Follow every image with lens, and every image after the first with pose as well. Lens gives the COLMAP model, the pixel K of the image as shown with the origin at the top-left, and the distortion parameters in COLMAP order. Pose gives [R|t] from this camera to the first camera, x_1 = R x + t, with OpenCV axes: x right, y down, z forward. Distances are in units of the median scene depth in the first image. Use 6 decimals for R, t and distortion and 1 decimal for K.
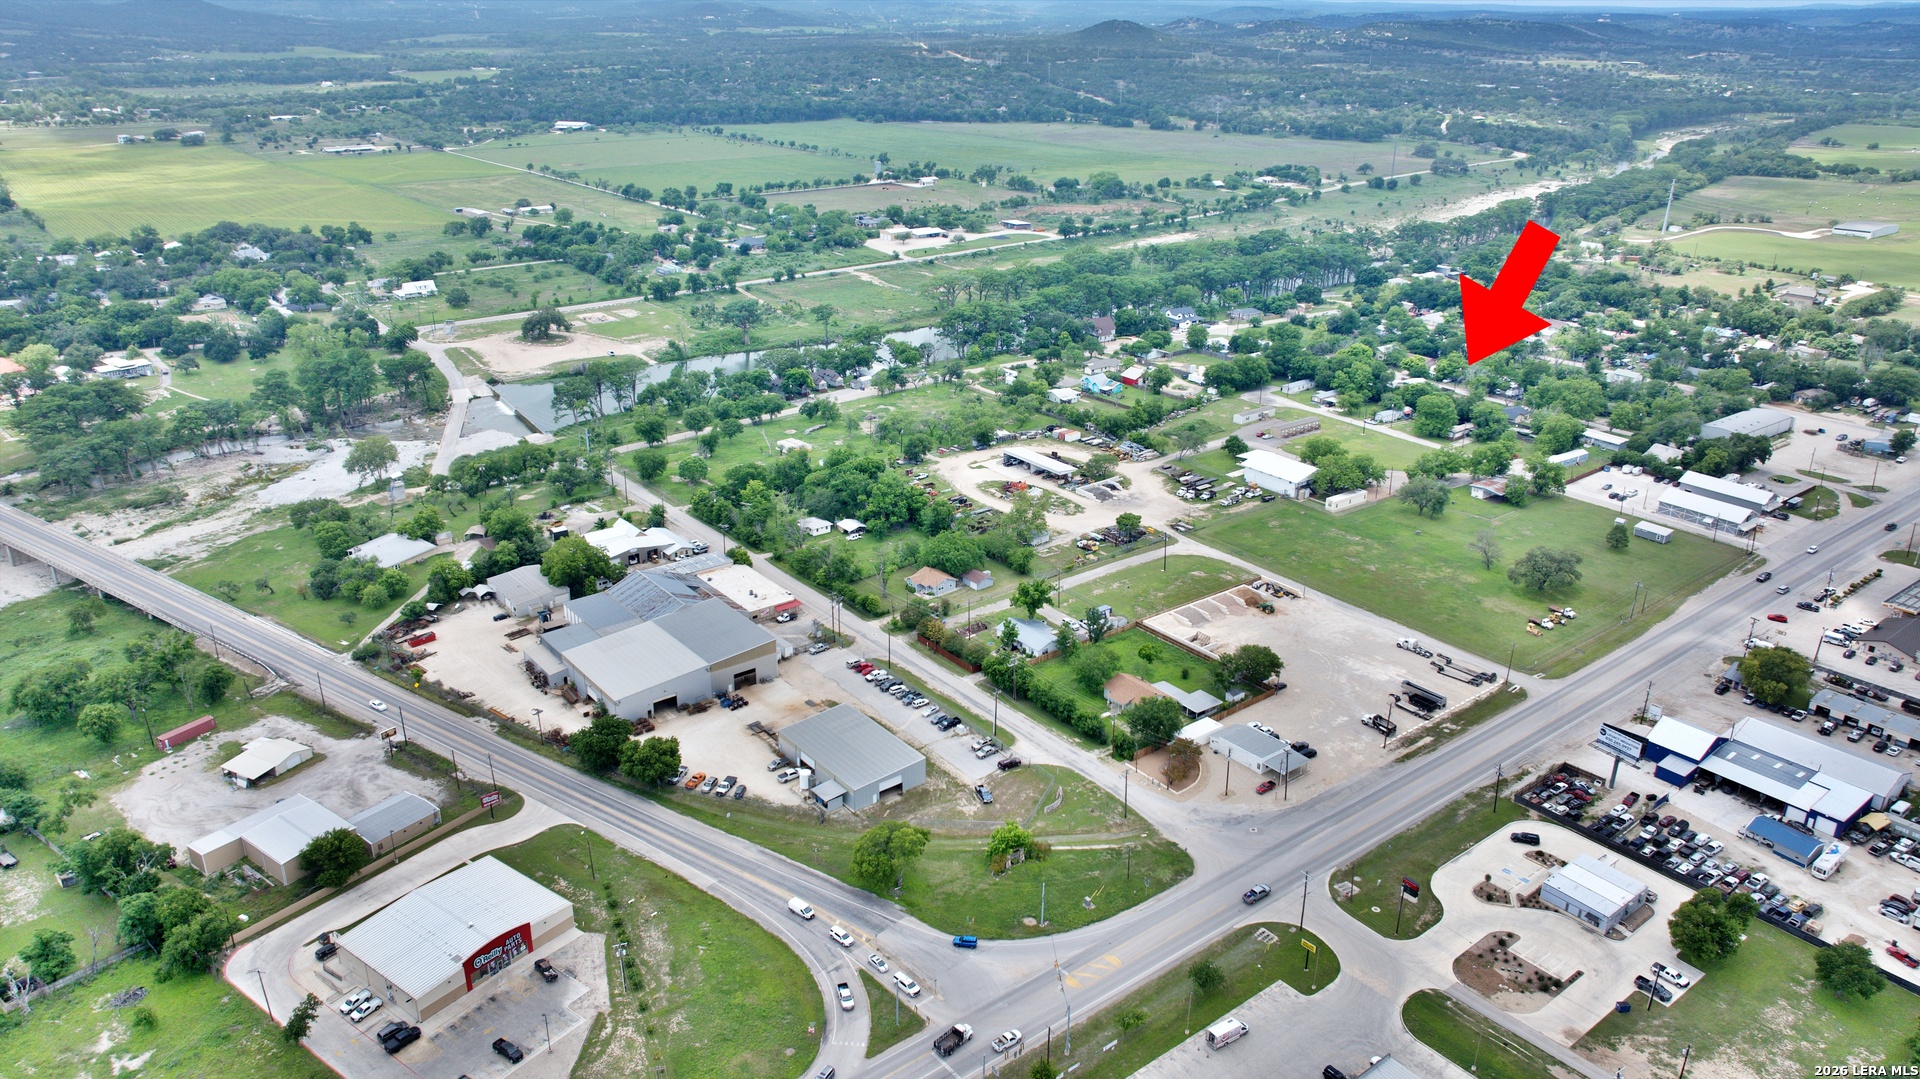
lens RADIAL K [[1333.0, 0, 960.0], [0, 1333.0, 539.5], [0, 0, 1]] dist [-0.057452, 0.068997]
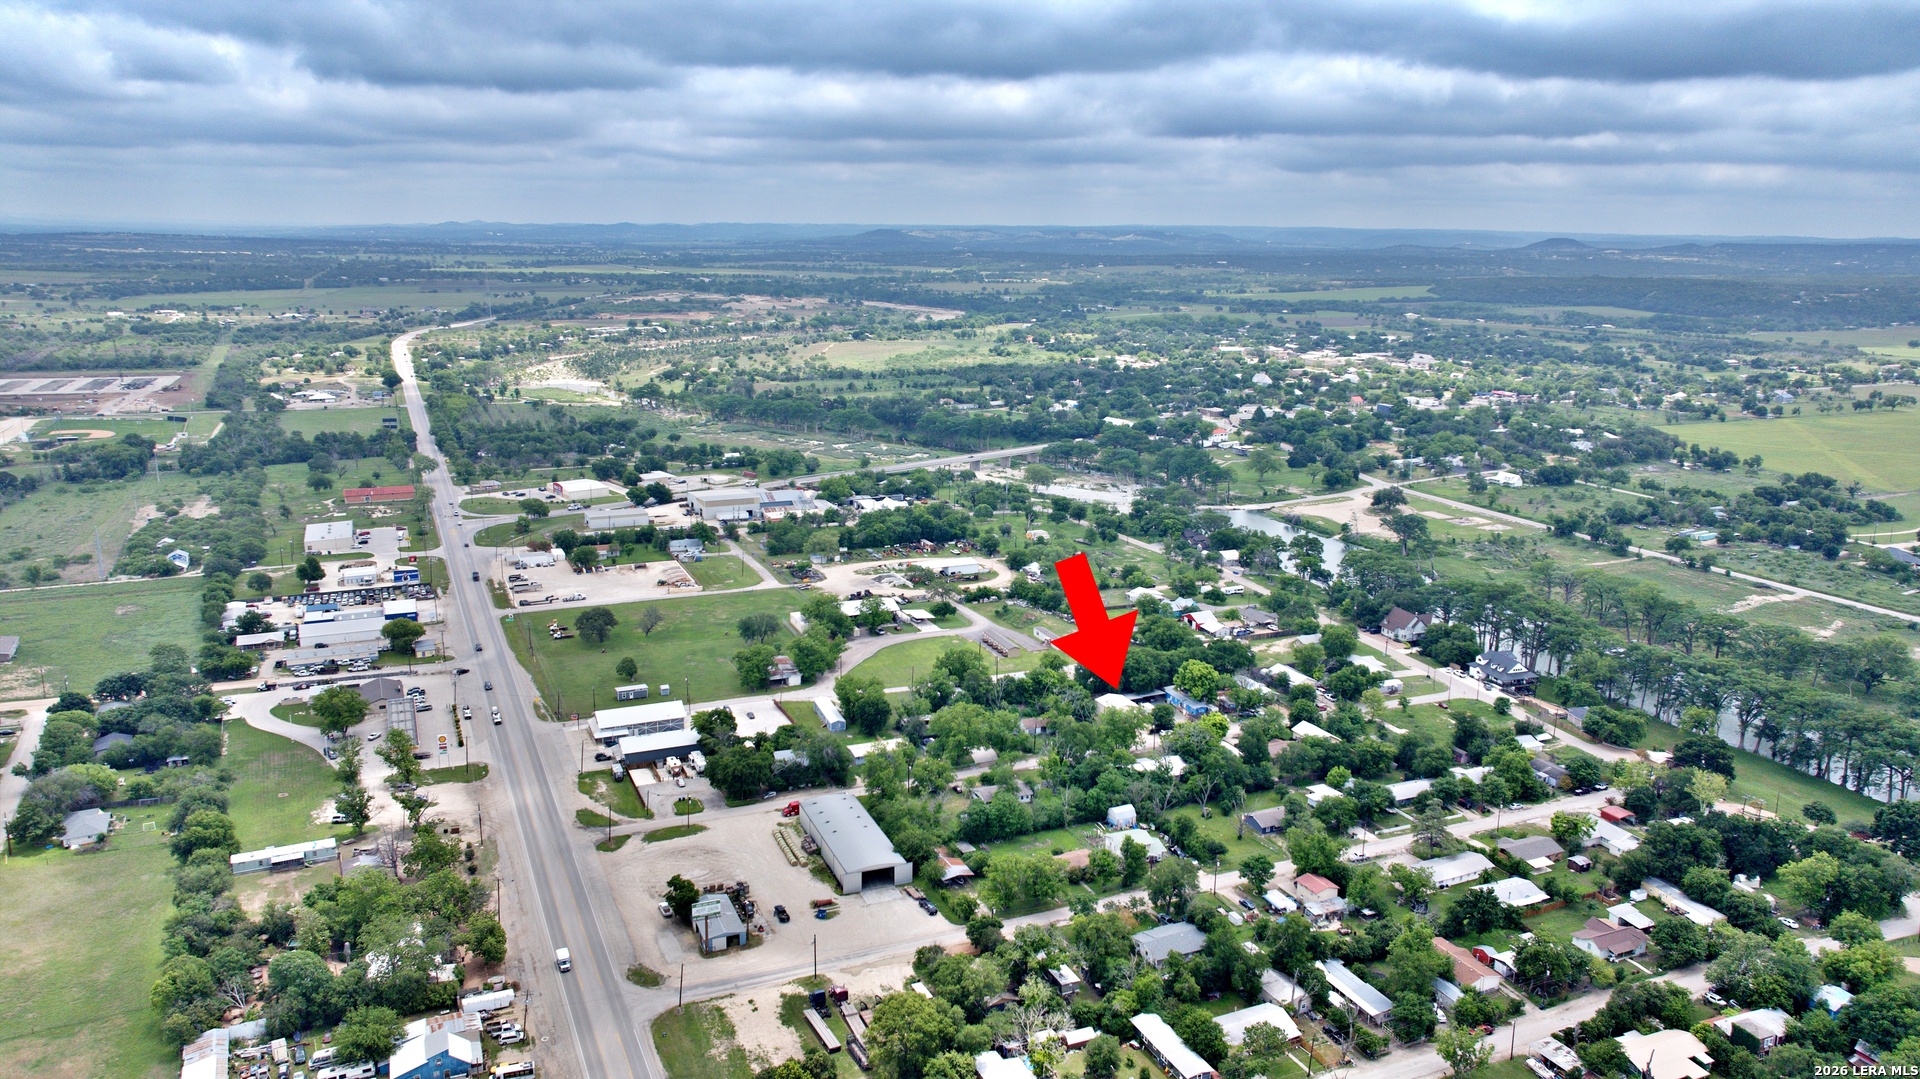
lens RADIAL K [[1333.0, 0, 960.0], [0, 1333.0, 539.5], [0, 0, 1]] dist [-0.057452, 0.068997]
pose [[-0.255637, 0.214467, -0.942684, 1.152576], [-0.353546, 0.886805, 0.297629, -0.425157], [0.899808, 0.409367, -0.150876, 1.071262]]
